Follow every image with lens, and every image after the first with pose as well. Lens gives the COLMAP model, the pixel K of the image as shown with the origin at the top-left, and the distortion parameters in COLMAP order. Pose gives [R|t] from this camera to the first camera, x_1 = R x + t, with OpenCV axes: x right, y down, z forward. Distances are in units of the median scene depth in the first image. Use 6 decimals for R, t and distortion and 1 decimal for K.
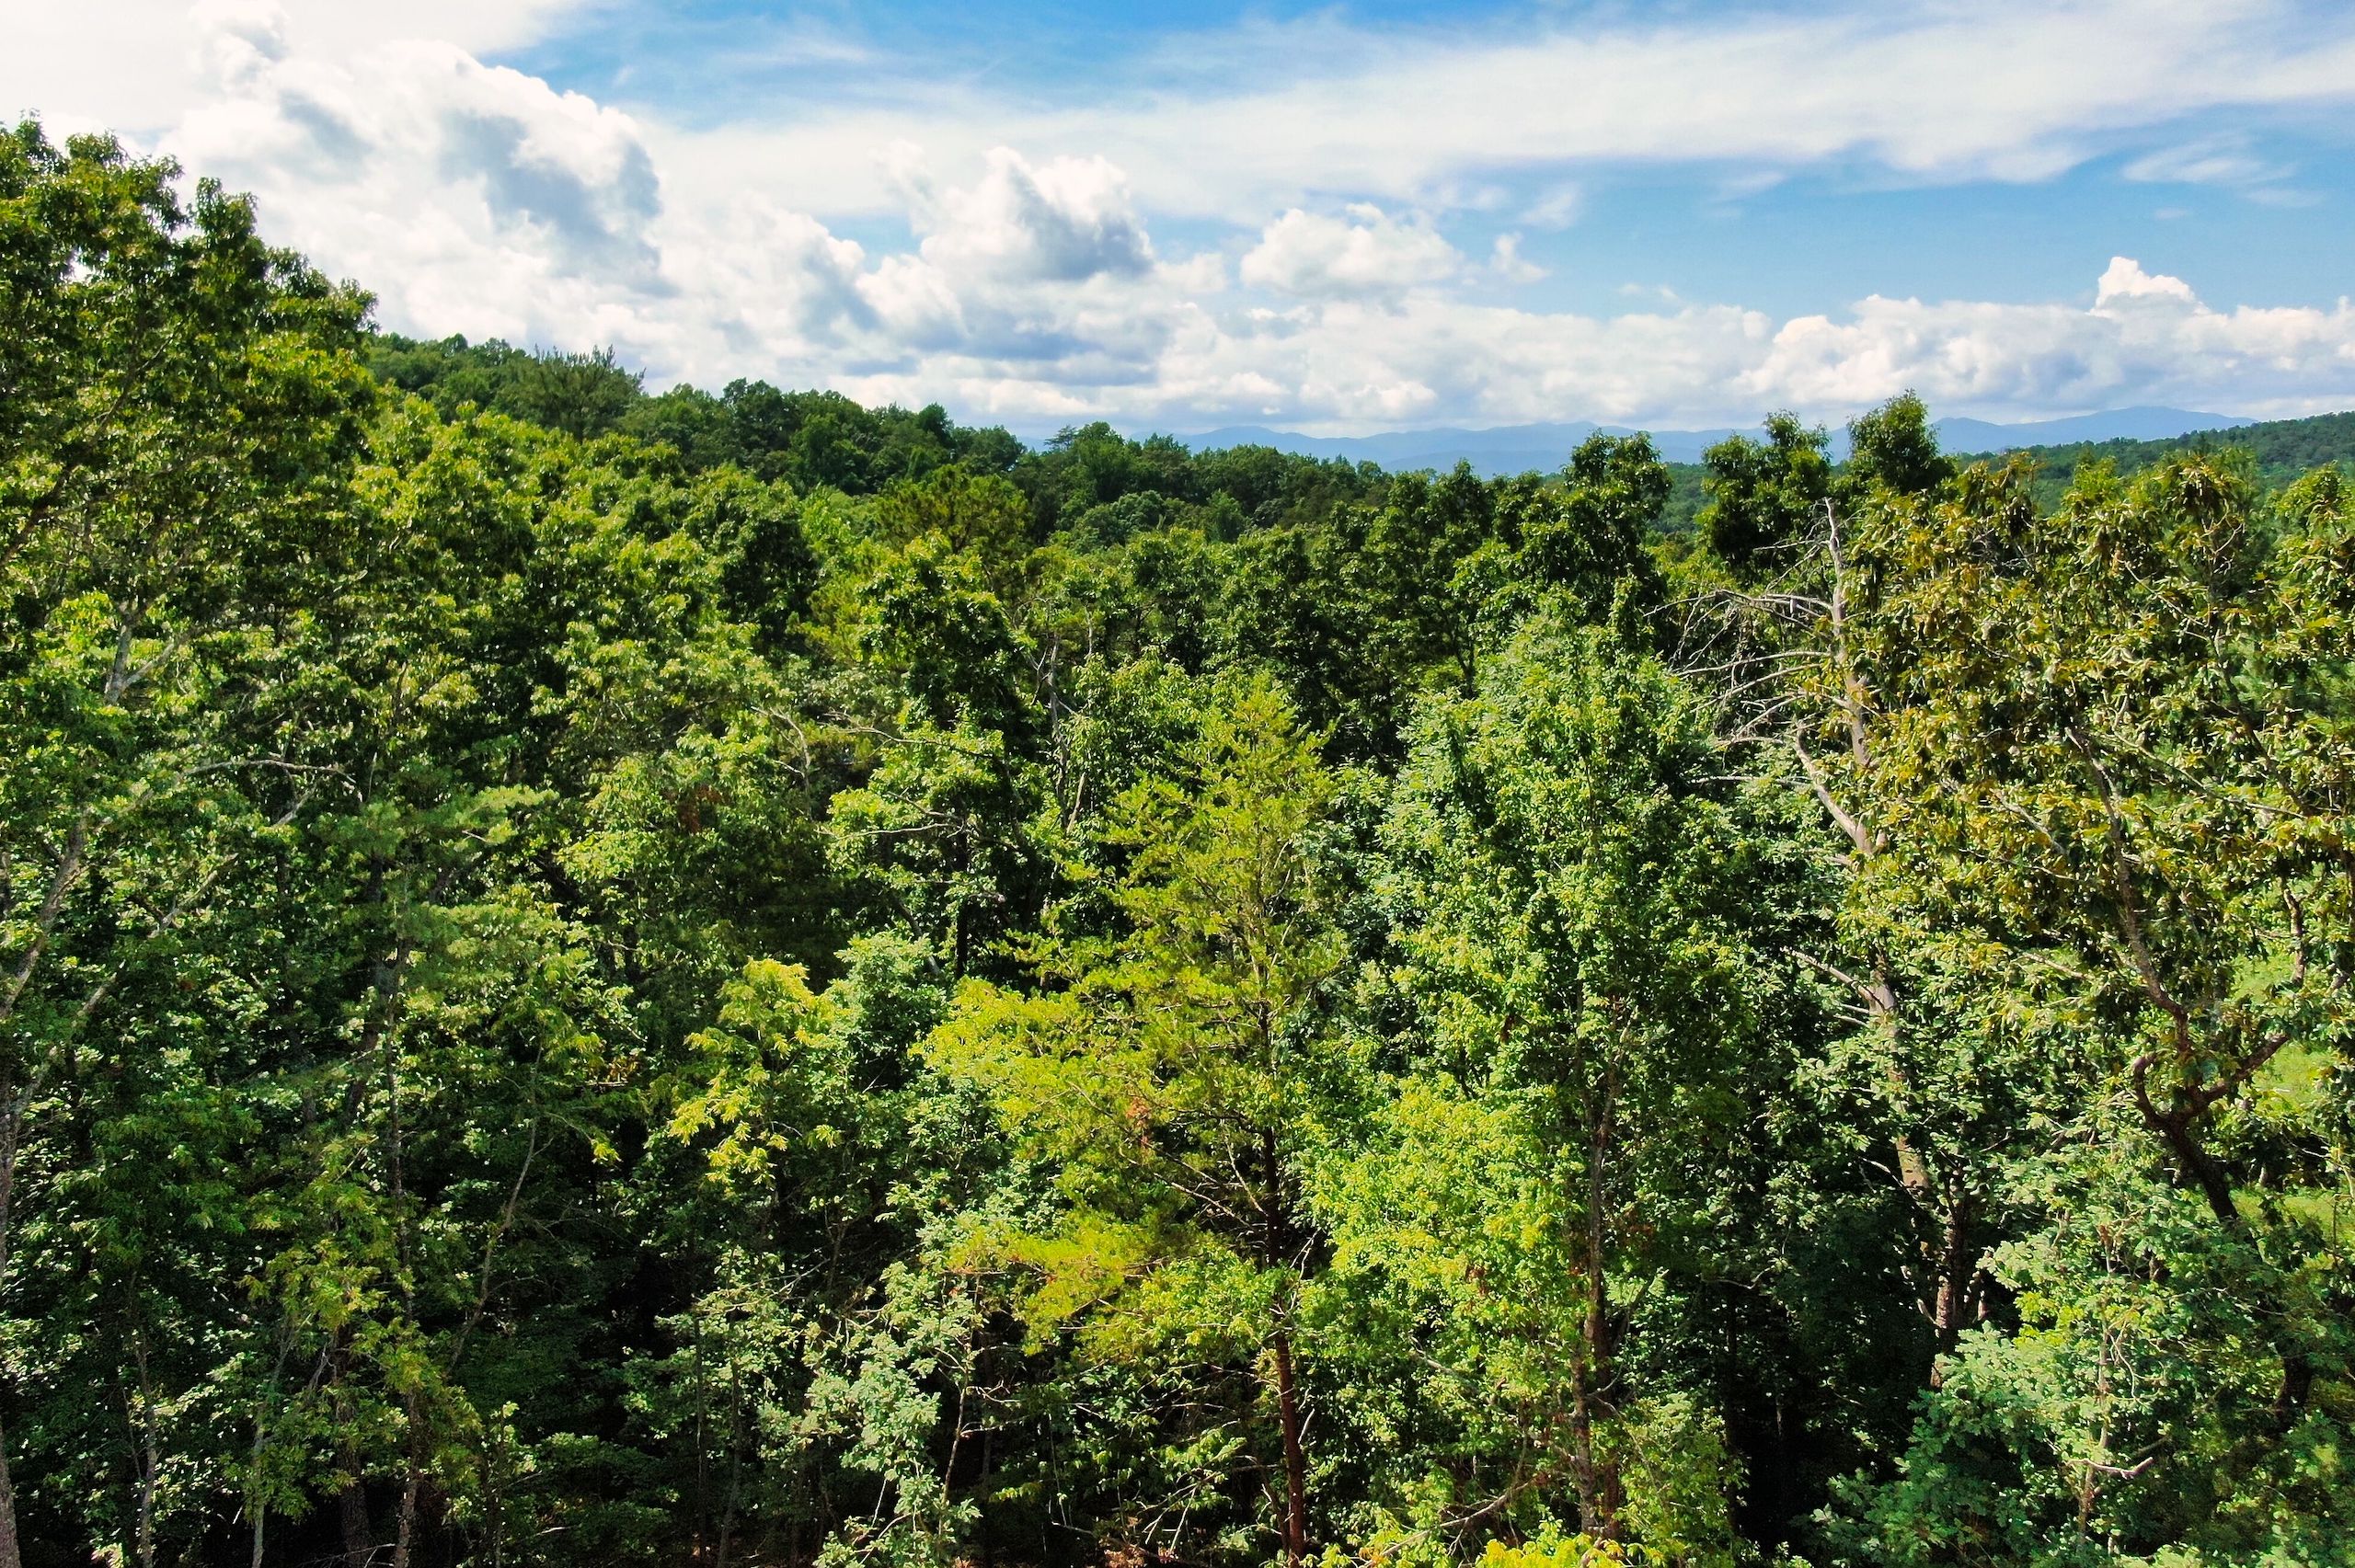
lens RADIAL K [[1727.2, 0, 1171.3], [0, 1727.2, 693.7], [0, 0, 1]] dist [-0.018664, 0.002233]
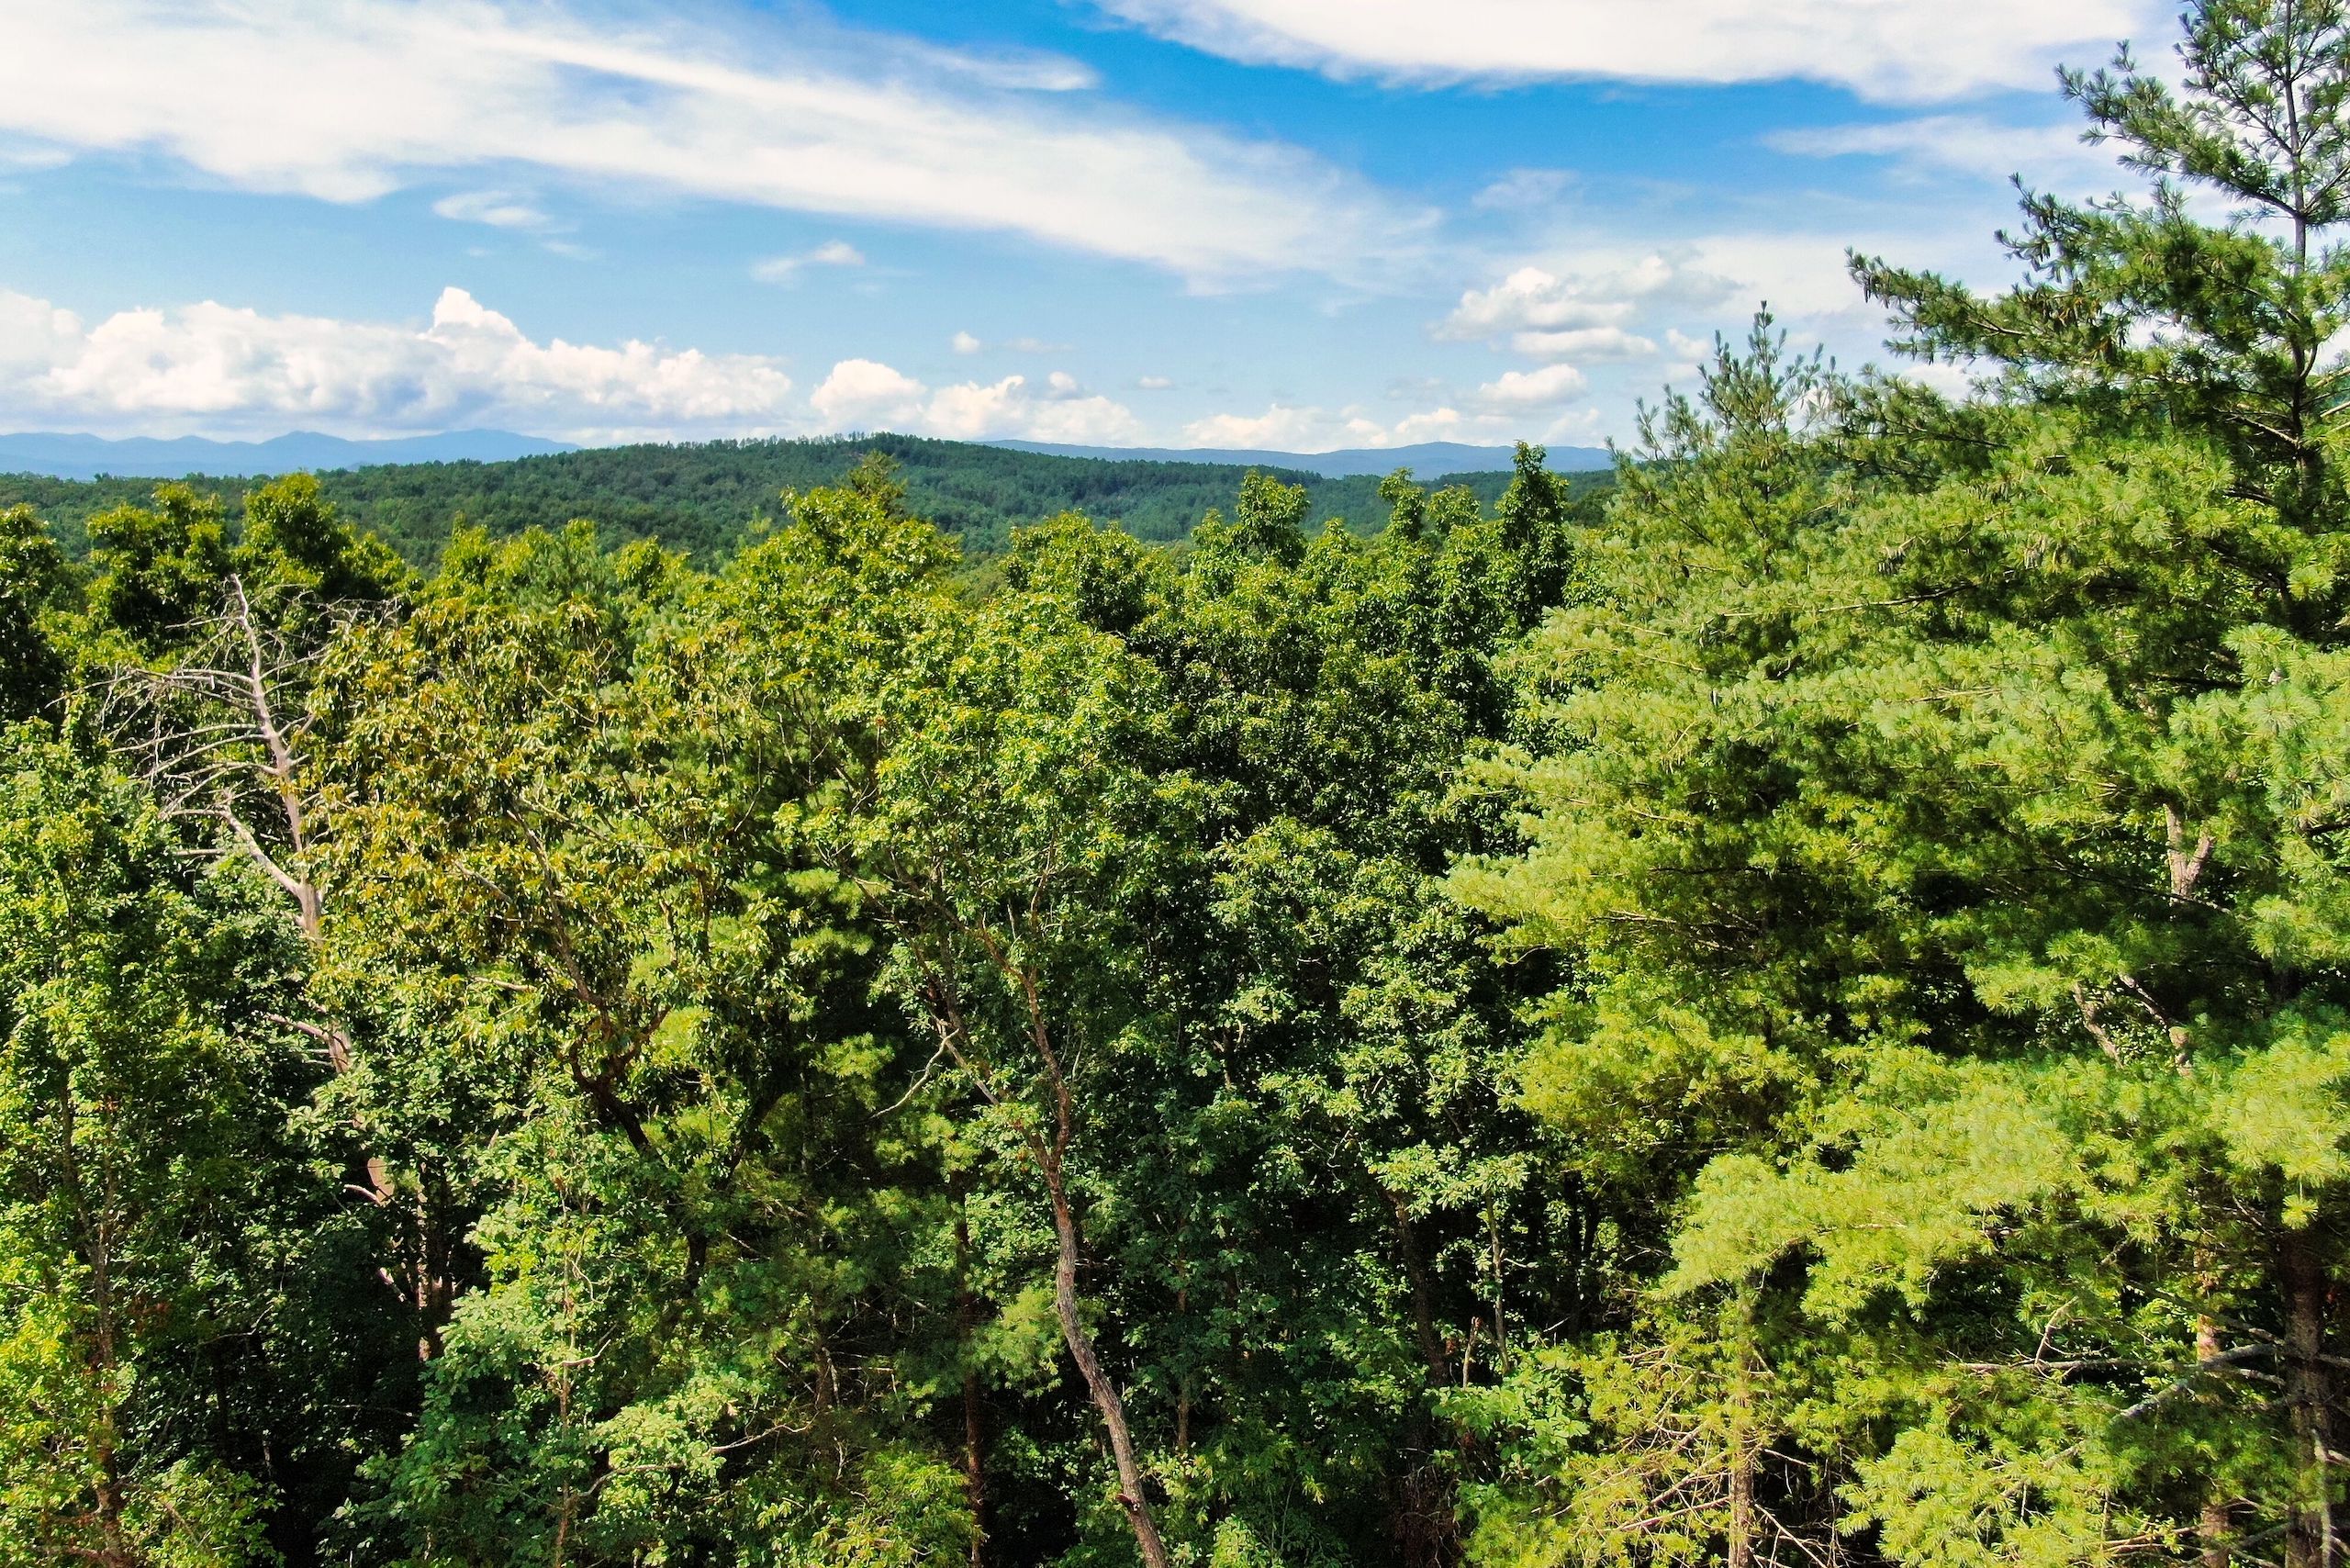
lens RADIAL K [[1717.3, 0, 1201.4], [0, 1717.3, 694.4], [0, 0, 1]] dist [-0.019971, 0.006853]
pose [[0.616687, -0.072132, 0.783897, -0.098539], [0.073744, 0.996708, 0.033700, -0.041755], [-0.783747, 0.037025, 0.619976, -0.132705]]
